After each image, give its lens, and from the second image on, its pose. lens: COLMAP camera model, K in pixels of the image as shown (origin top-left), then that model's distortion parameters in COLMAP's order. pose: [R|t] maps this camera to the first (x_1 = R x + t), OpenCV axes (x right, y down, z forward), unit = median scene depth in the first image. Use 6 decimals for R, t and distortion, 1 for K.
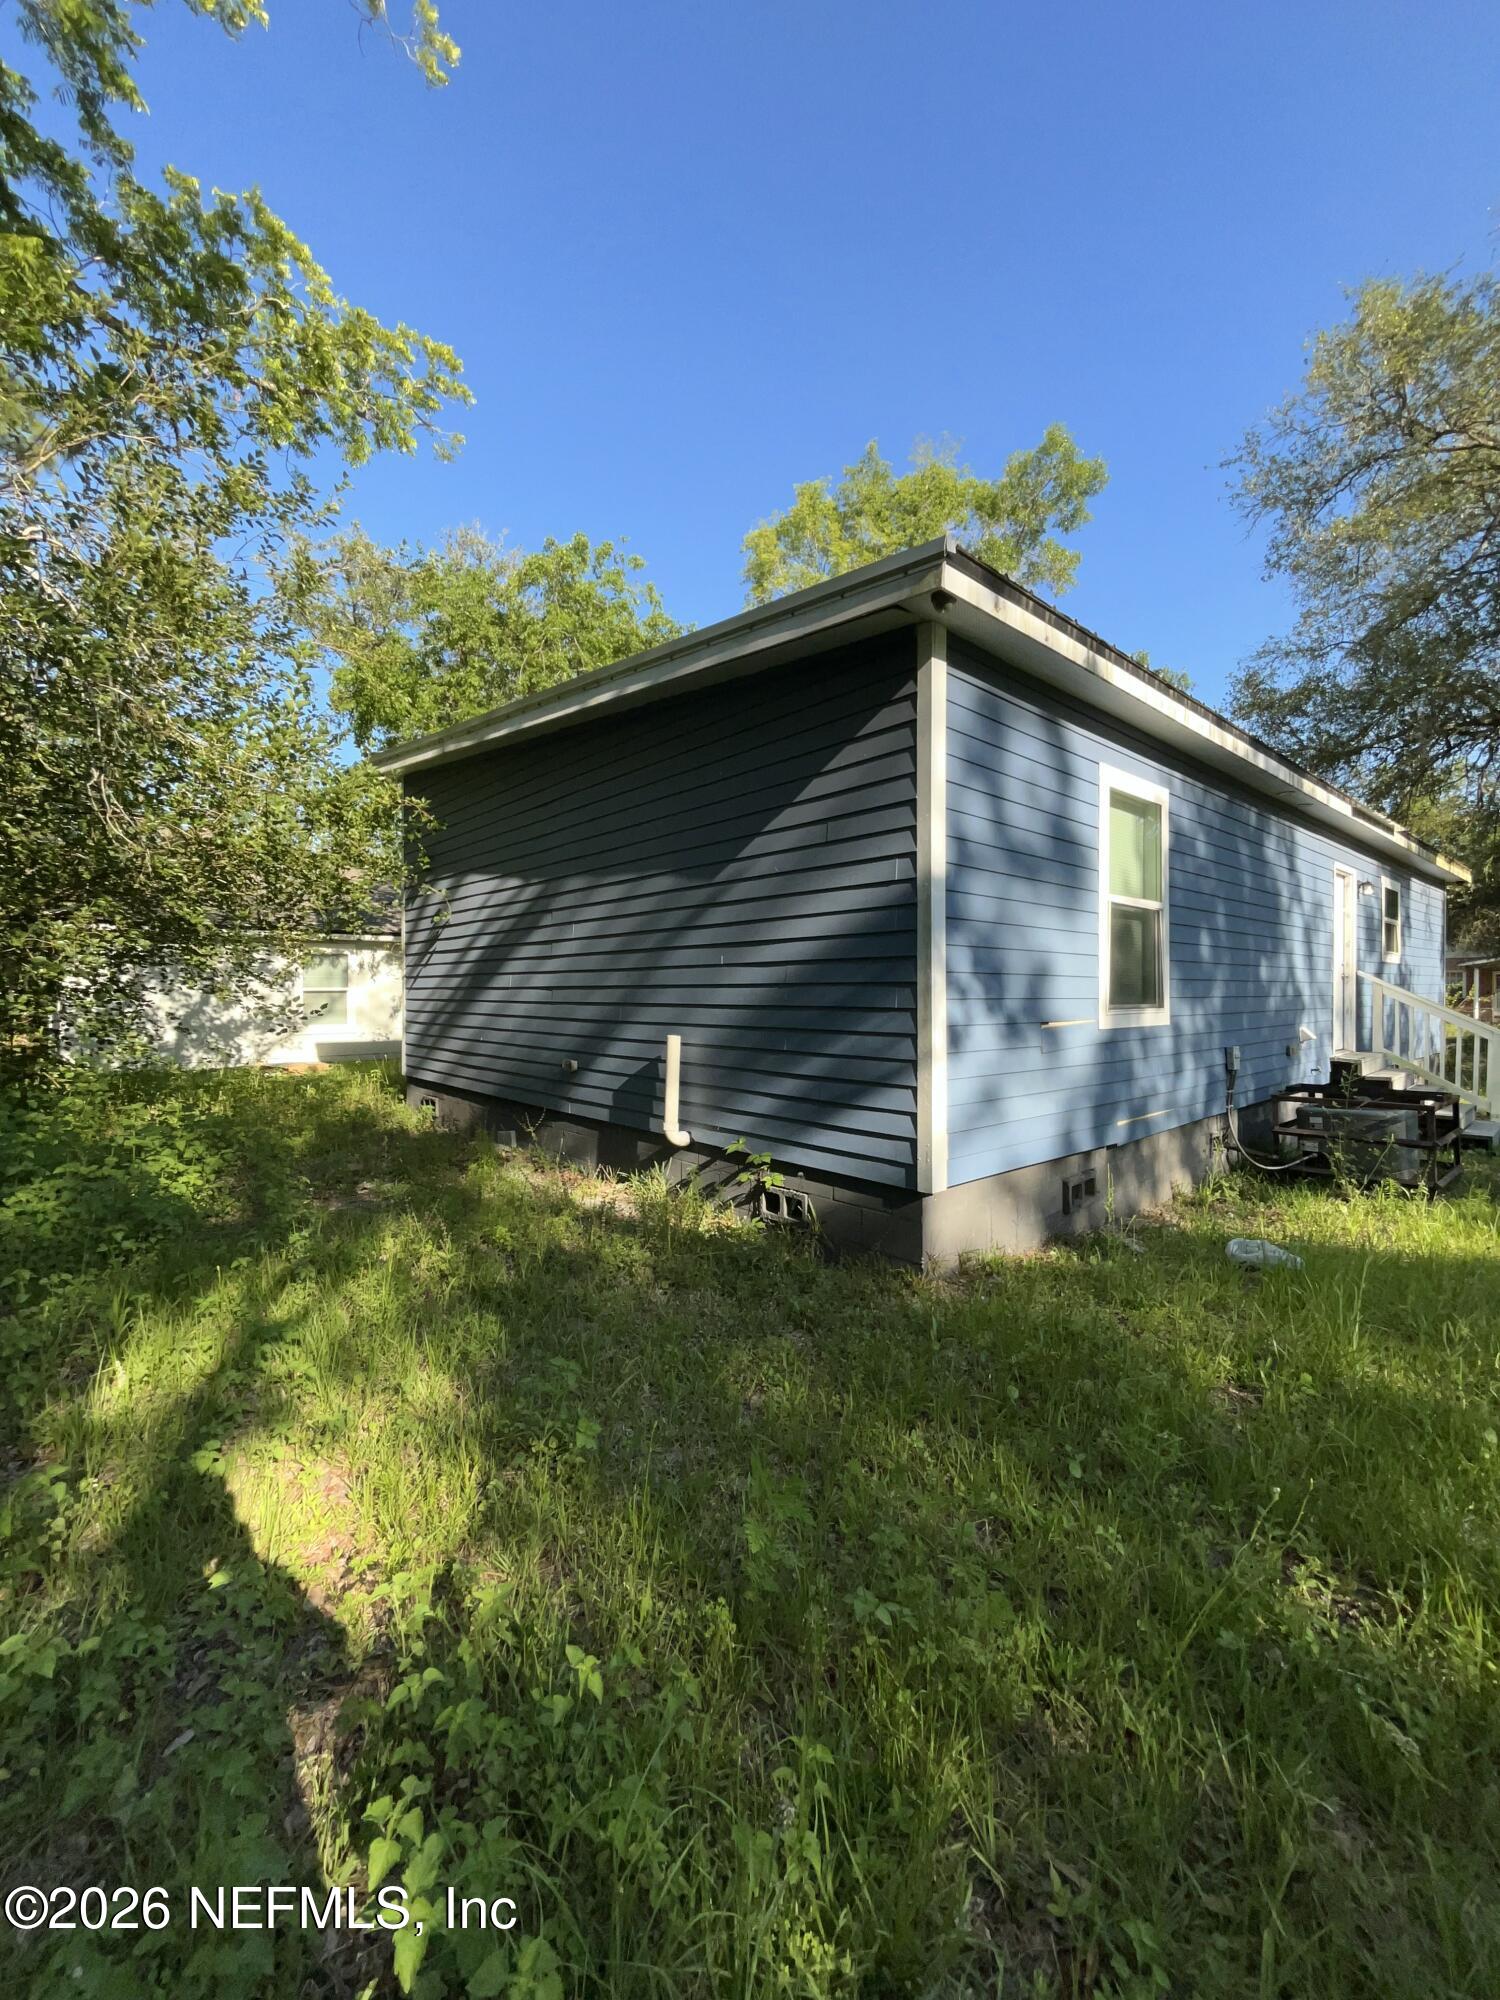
lens RADIAL K [[808.7, 0, 765.8], [0, 808.7, 1003.9], [0, 0, 1]] dist [-0.001287, -0.000945]
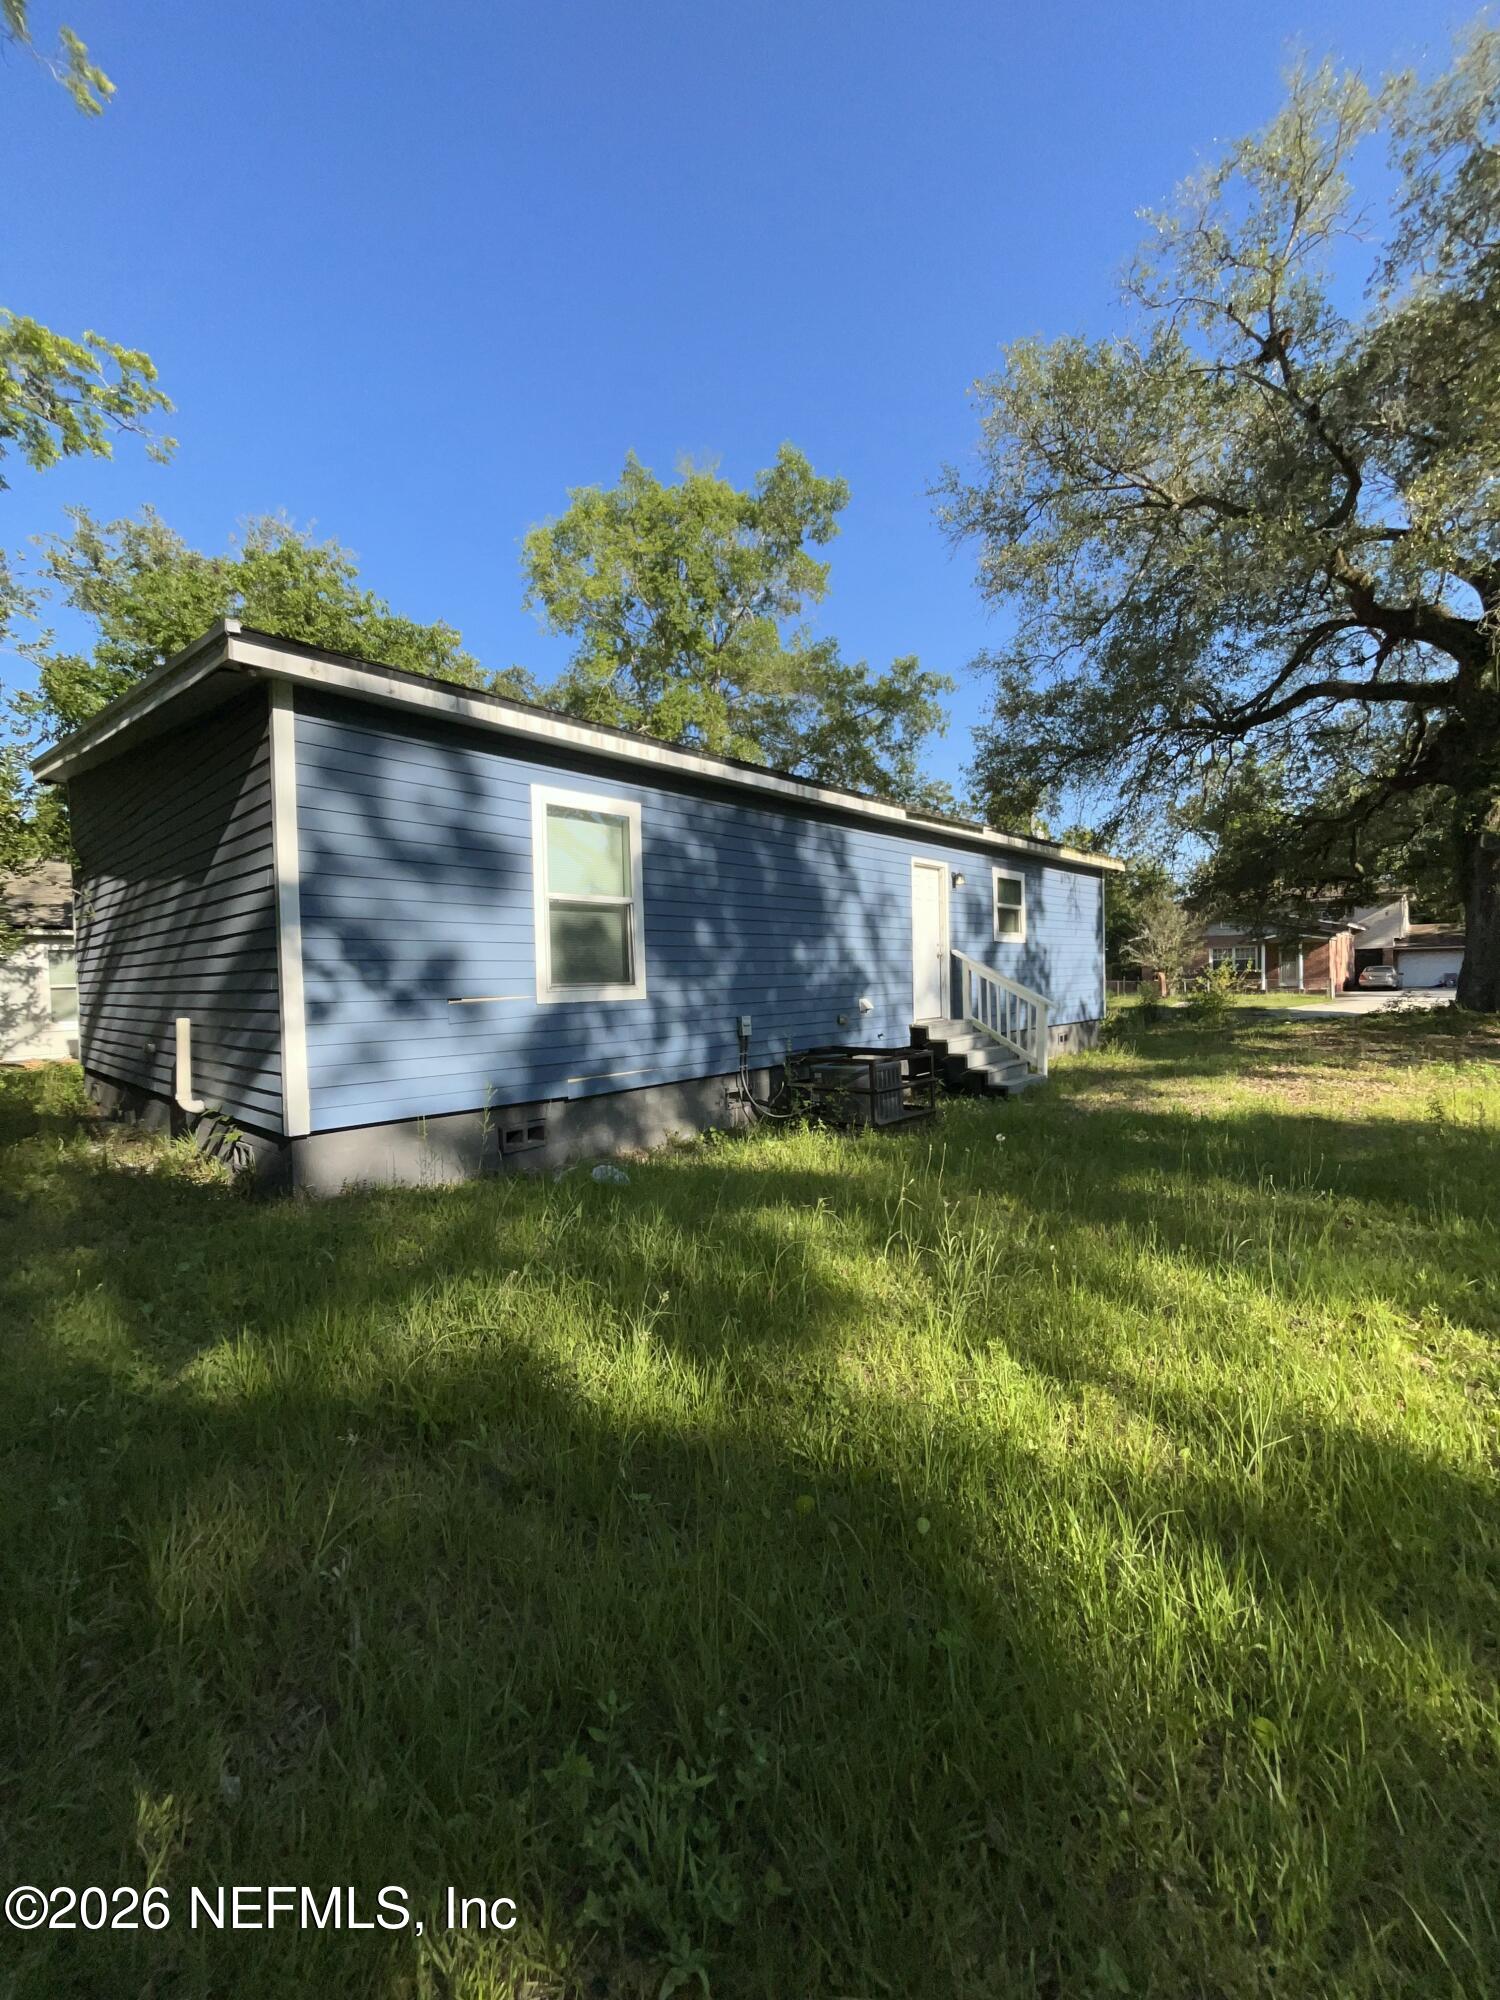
lens RADIAL K [[808.7, 0, 750.2], [0, 808.7, 1002.6], [0, 0, 1]] dist [-0.001287, -0.000945]
pose [[0.995010, -0.023320, 0.097009, 0.418039], [0.021966, 0.999646, 0.015003, 0.012779], [-0.097325, -0.012797, 0.995170, -0.165282]]
